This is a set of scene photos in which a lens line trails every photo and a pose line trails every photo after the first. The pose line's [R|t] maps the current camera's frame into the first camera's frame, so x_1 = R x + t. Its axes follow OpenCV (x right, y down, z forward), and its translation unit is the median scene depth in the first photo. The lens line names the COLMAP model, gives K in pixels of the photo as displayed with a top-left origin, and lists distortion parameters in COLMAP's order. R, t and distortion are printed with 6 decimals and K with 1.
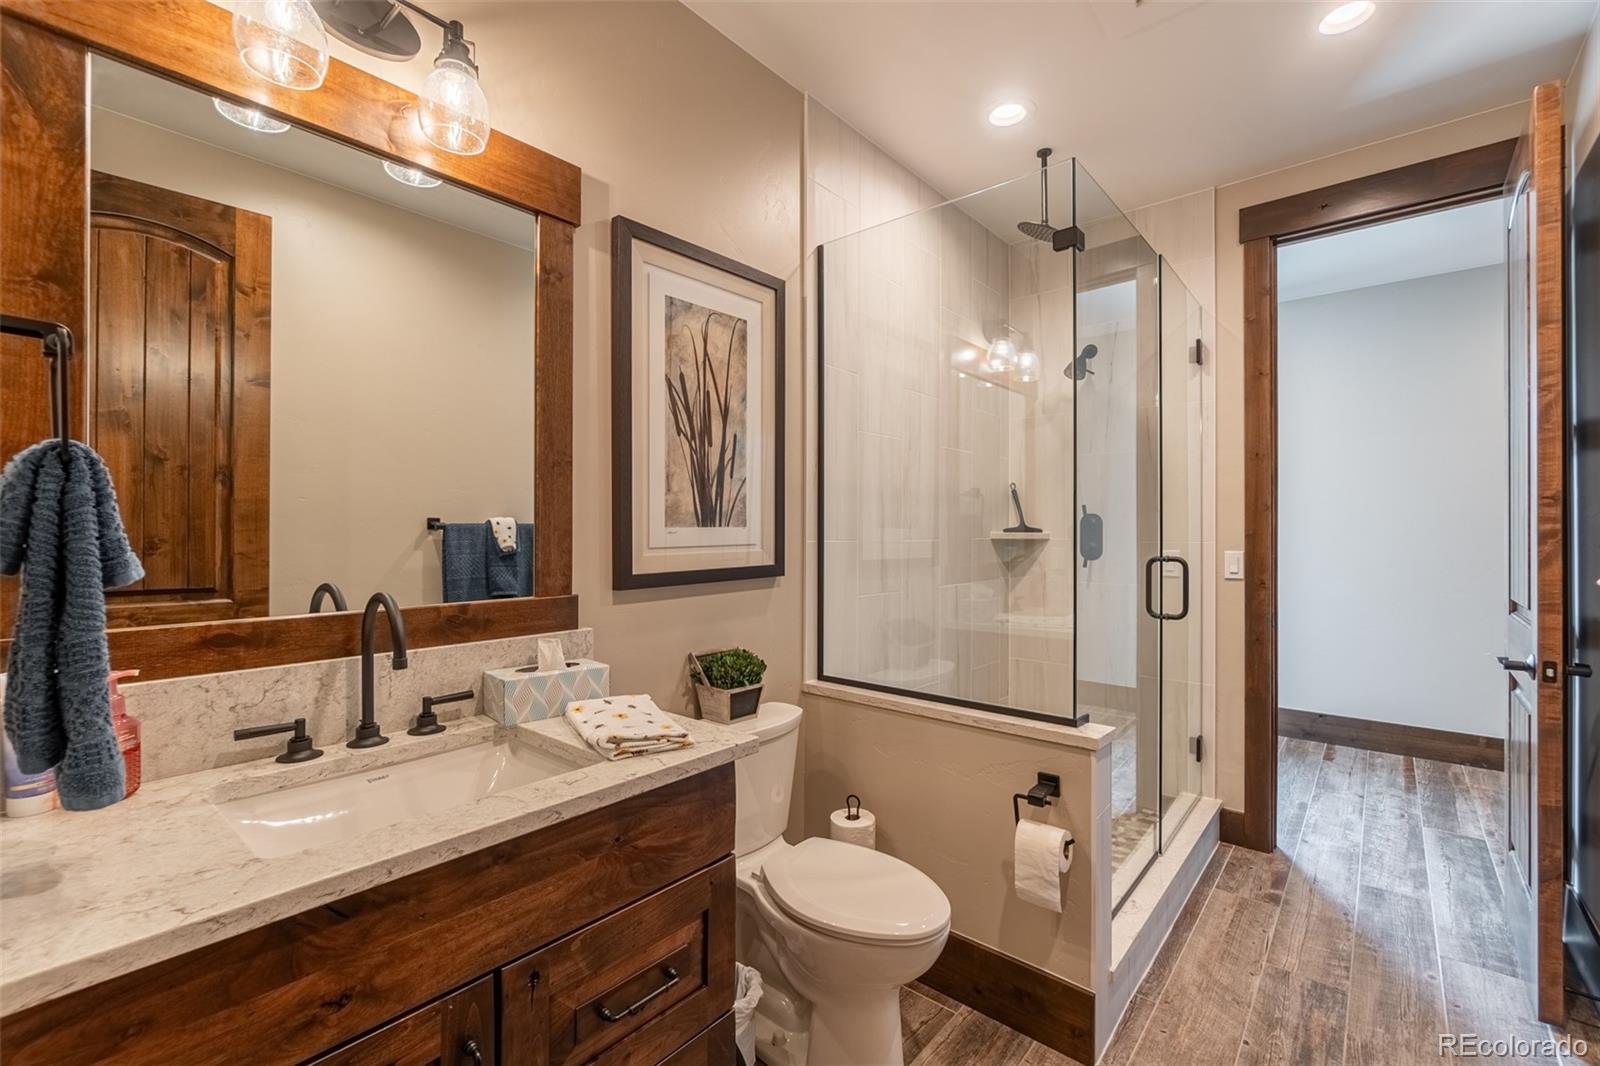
lens RADIAL K [[688.5, 0, 804.8], [0, 688.5, 523.1], [0, 0, 1]] dist [-0.004755, 0.001225]
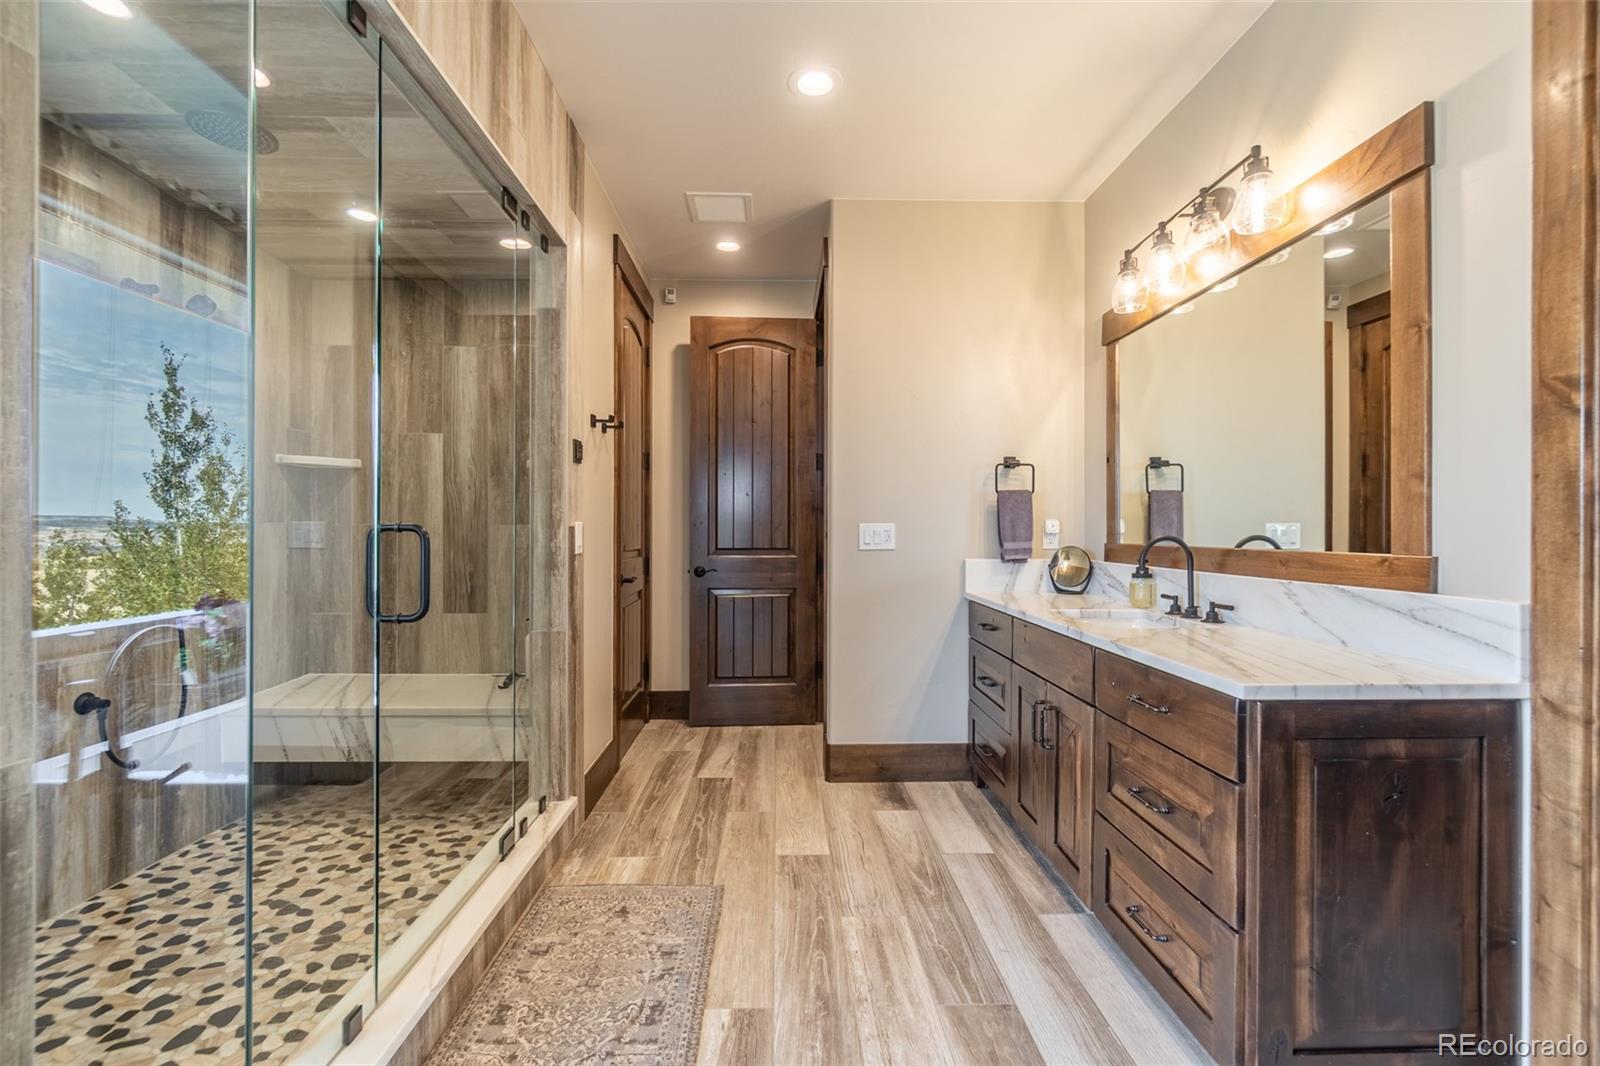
lens RADIAL K [[688.5, 0, 792.3], [0, 688.5, 528.0], [0, 0, 1]] dist [-0.004755, 0.001225]
pose [[-0.753767, -0.016190, -0.656942, 1.412667], [-0.017977, 0.999830, -0.004014, 0.091719], [0.656896, 0.008784, -0.753930, 1.630689]]
